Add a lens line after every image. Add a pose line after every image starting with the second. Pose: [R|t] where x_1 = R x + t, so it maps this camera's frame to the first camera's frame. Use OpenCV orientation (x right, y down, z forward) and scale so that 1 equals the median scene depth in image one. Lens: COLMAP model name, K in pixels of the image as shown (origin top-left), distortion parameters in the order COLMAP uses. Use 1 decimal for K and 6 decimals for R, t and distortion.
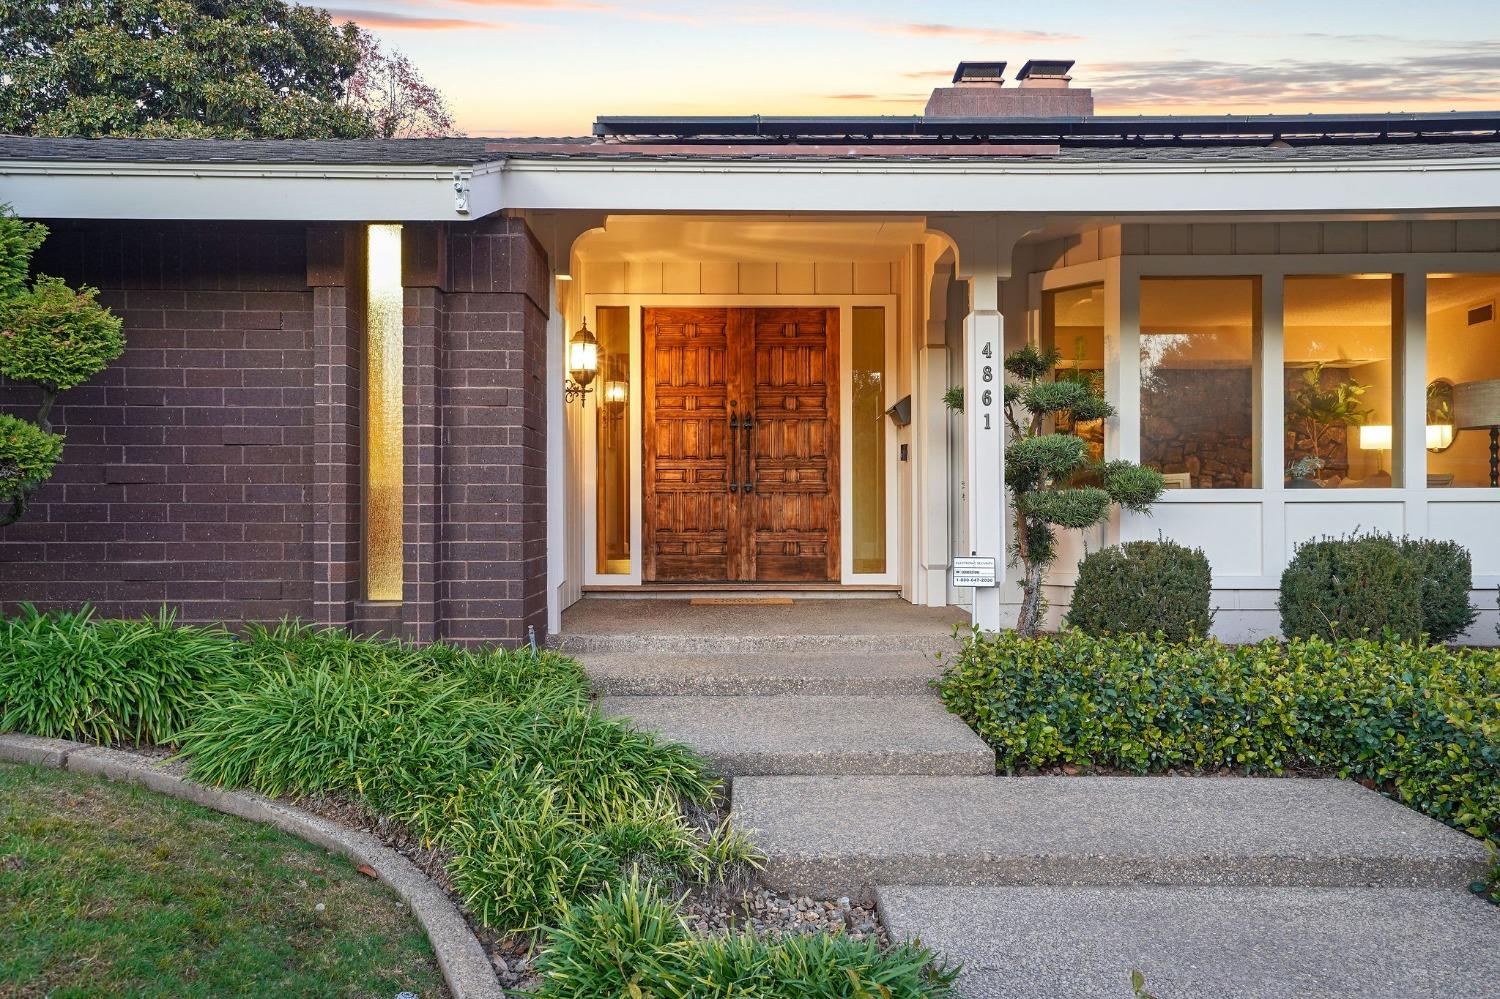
lens RADIAL K [[1188.0, 0, 750.0], [0, 1188.0, 499.5], [0, 0, 1]] dist [0.011361, 0.055638]
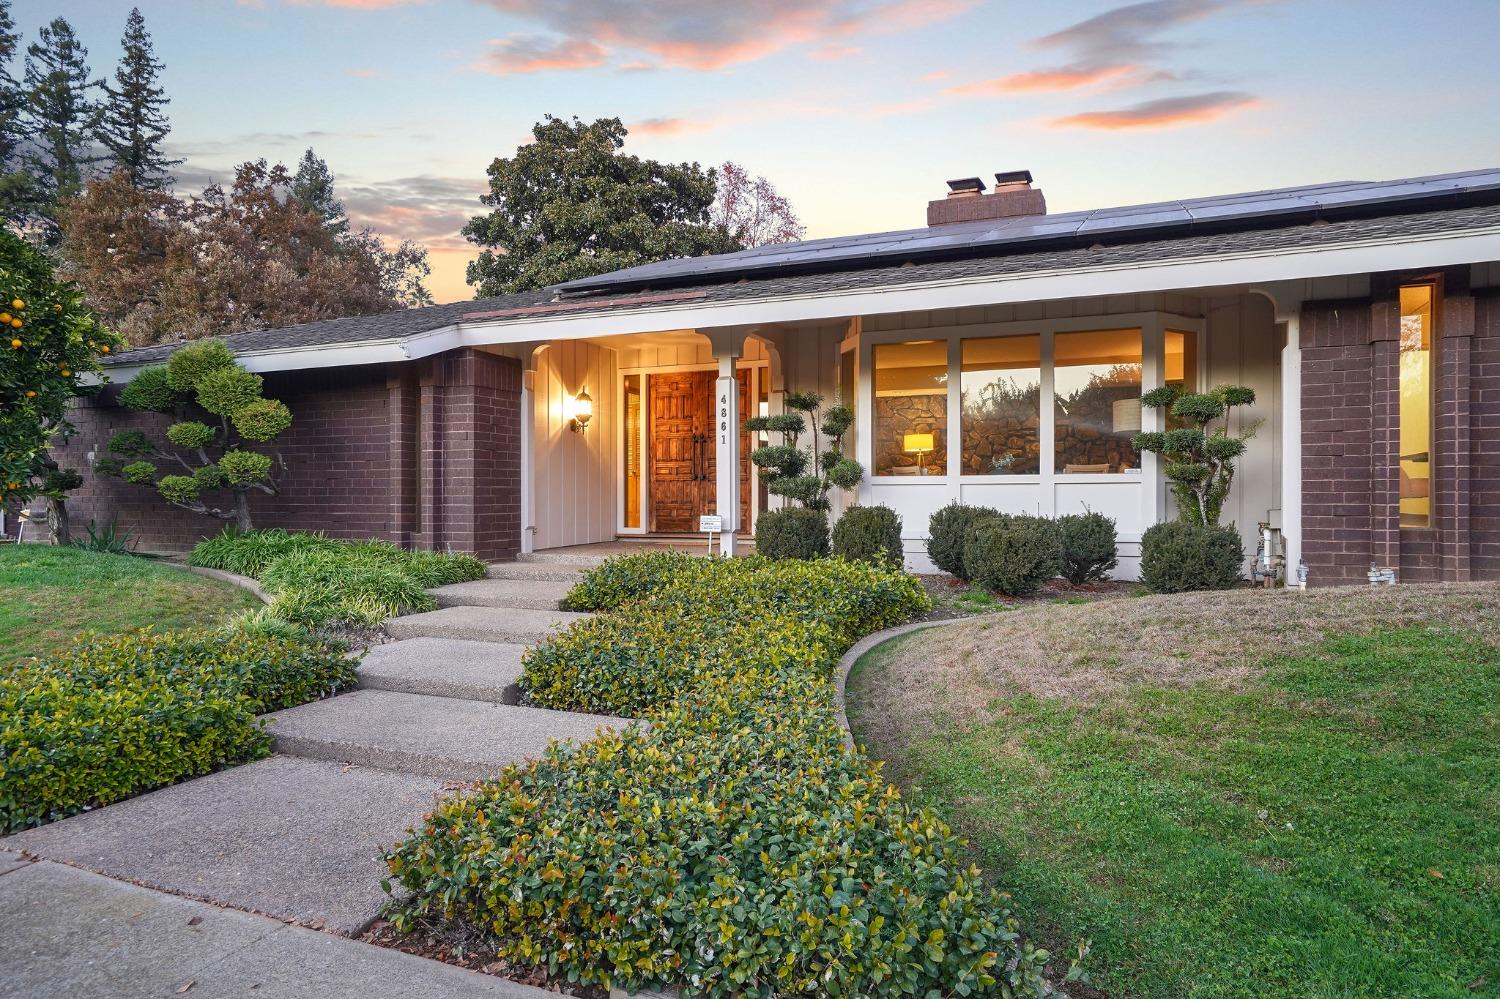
lens RADIAL K [[940.4, 0, 750.0], [0, 940.4, 499.5], [0, 0, 1]] dist [-0.027843, 0.038653]
pose [[0.918639, 0.000389, -0.395097, 0.592648], [0.004653, 0.999920, 0.011803, 0.005831], [0.395070, -0.012681, 0.918563, -0.209407]]
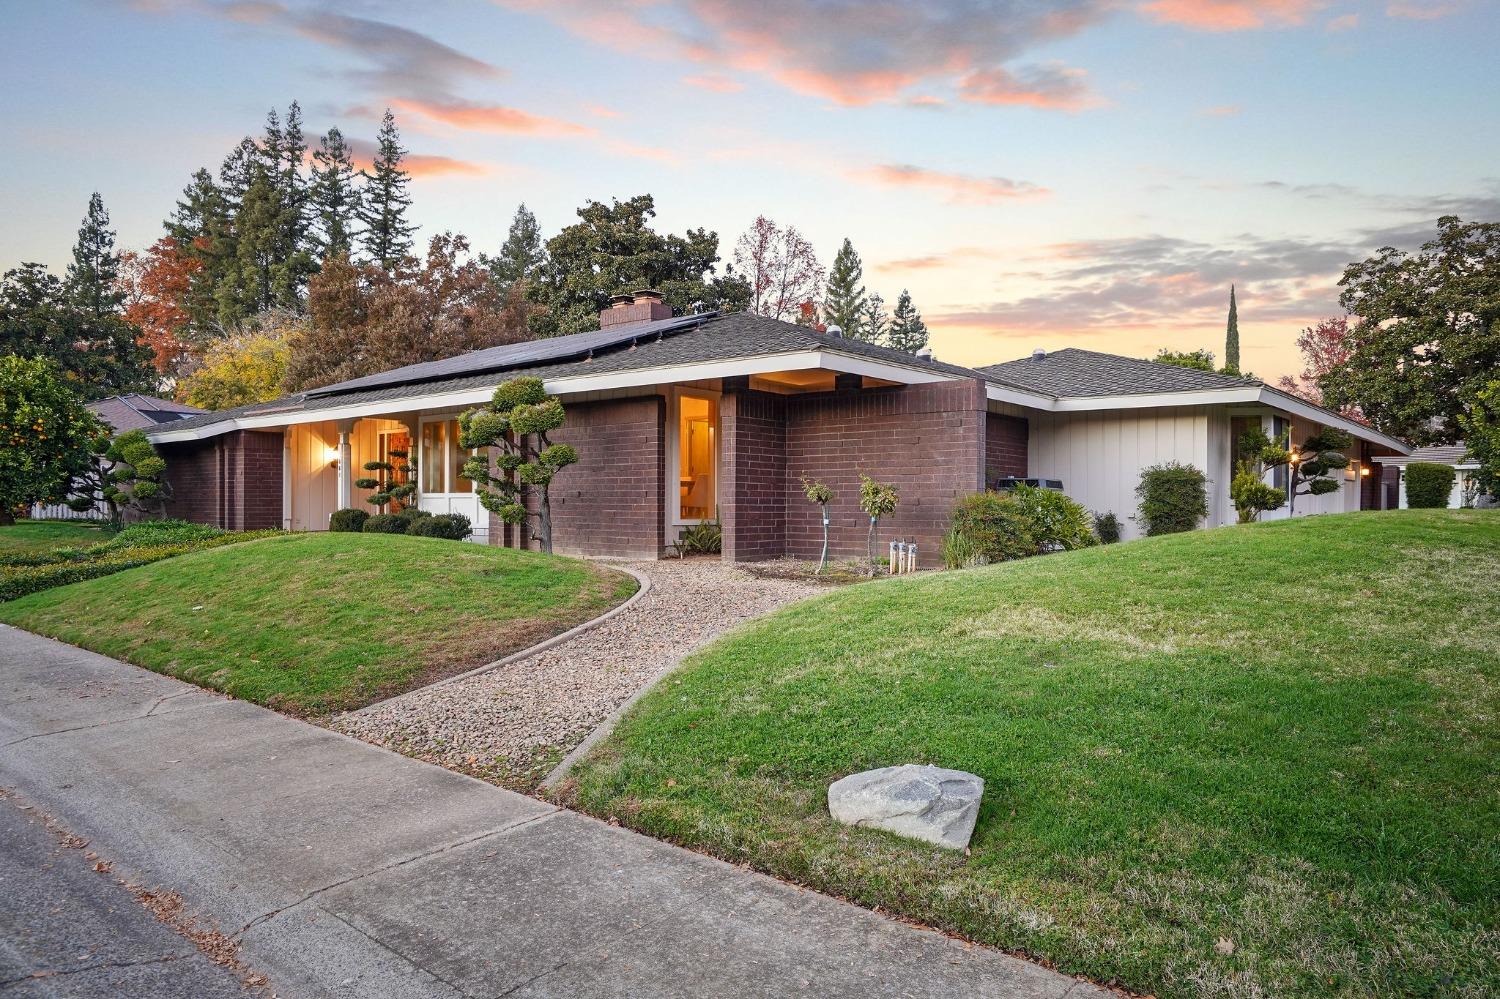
lens RADIAL K [[957.8, 0, 745.3], [0, 957.8, 502.3], [0, 0, 1]] dist [0.001673, 0.001984]
pose [[0.767032, 0.003023, -0.641602, 2.194216], [0.004282, 0.999943, 0.009831, -0.005320], [0.641595, -0.010288, 0.766975, -0.302306]]
